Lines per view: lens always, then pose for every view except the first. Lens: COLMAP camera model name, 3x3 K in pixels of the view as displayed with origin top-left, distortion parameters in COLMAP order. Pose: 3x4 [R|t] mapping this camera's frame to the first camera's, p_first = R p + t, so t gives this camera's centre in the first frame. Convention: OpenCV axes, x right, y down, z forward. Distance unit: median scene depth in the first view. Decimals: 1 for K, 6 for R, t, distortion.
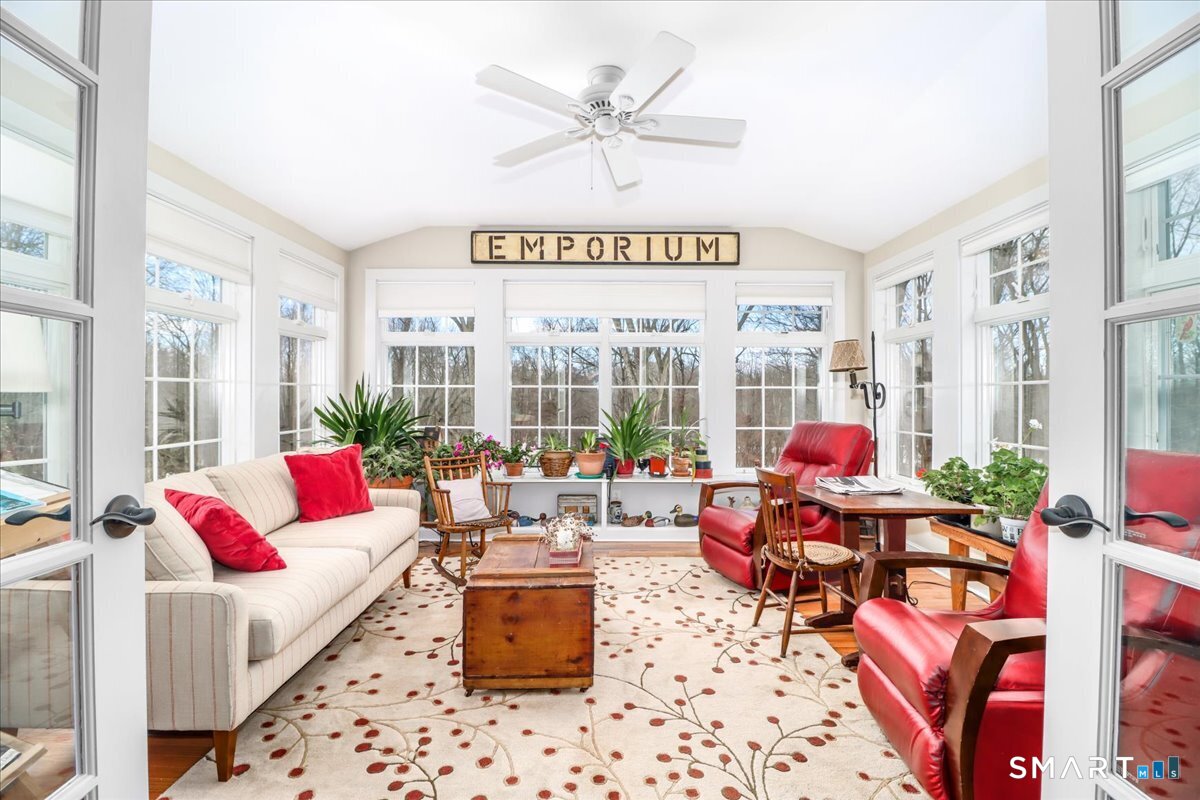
lens RADIAL K [[563.9, 0, 600.1], [0, 563.9, 399.3], [0, 0, 1]] dist [-0.005957, -0.000548]
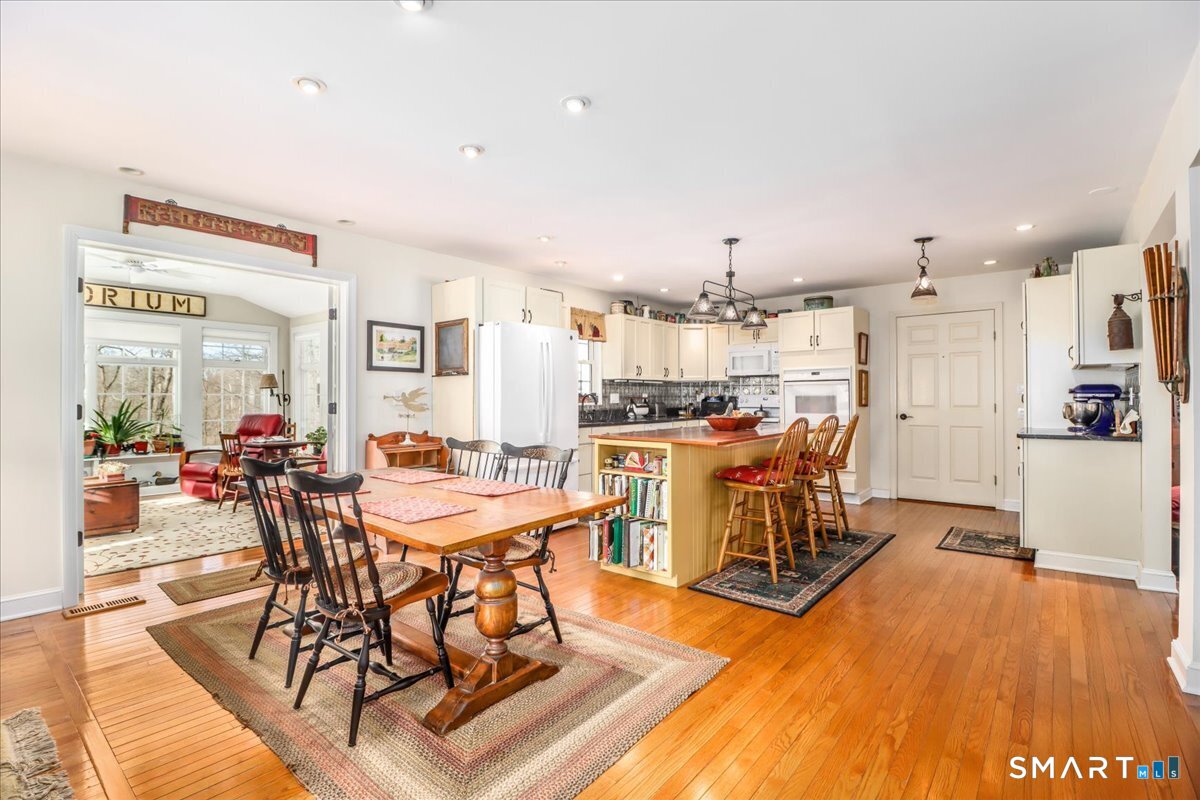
lens RADIAL K [[563.9, 0, 596.5], [0, 563.9, 398.4], [0, 0, 1]] dist [-0.005957, -0.000548]
pose [[0.642989, 0.000606, 0.765876, -0.256631], [0.004164, 0.999982, -0.004287, 0.001243], [-0.765865, 0.005946, 0.642975, -0.856892]]
